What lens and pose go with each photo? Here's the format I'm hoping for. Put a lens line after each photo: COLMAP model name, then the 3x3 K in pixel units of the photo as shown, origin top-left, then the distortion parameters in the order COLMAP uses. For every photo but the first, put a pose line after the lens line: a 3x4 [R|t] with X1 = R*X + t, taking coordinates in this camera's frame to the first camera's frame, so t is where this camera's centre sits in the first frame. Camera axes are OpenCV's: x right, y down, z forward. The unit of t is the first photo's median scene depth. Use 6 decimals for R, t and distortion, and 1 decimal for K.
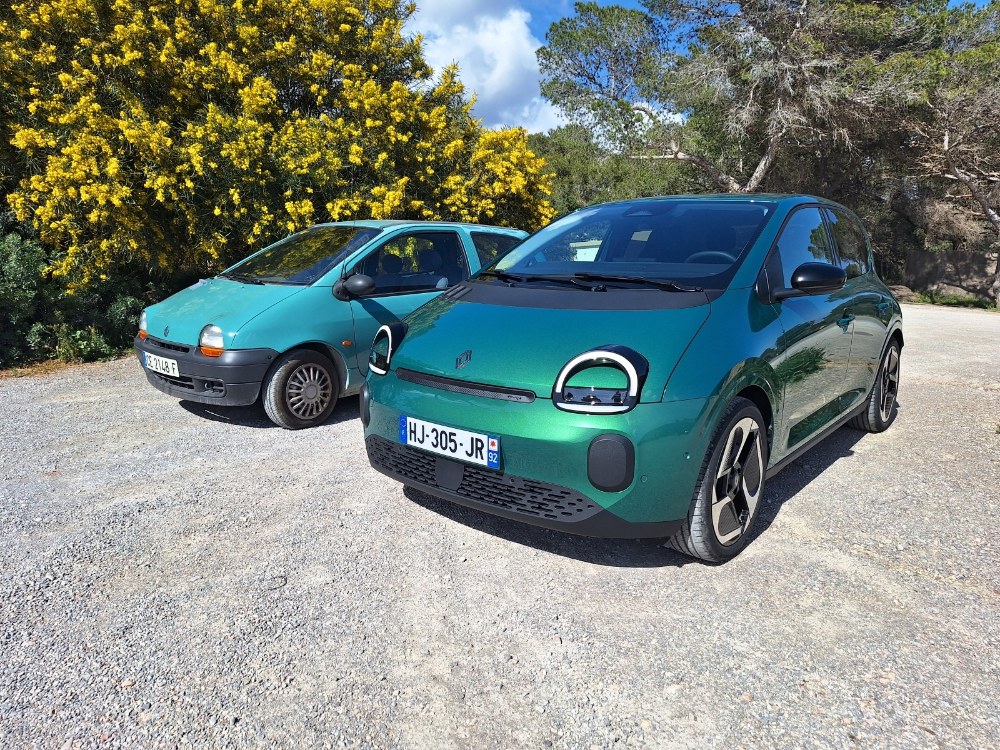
lens RADIAL K [[766.9, 0, 501.2], [0, 766.9, 377.1], [0, 0, 1]] dist [0.037413, -0.046741]
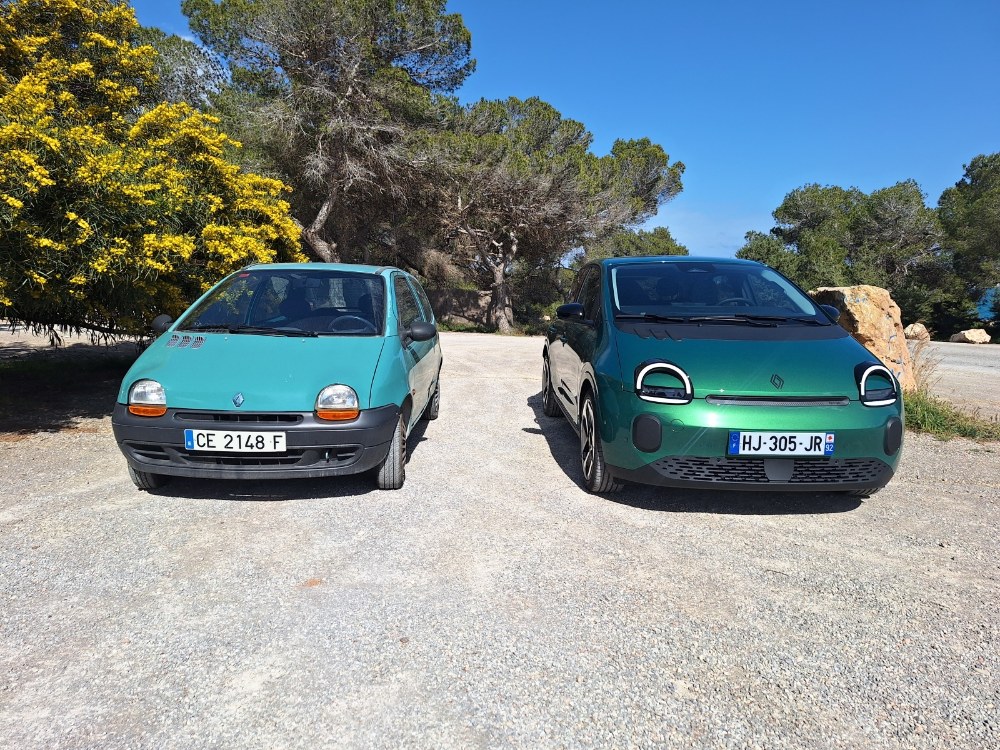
lens RADIAL K [[766.9, 0, 500.7], [0, 766.9, 373.1], [0, 0, 1]] dist [0.037413, -0.046741]
pose [[0.698507, -0.078555, 0.711279, -1.332415], [0.111804, 0.993730, -0.000047, -0.091344], [-0.706816, 0.079556, 0.702910, 0.400250]]
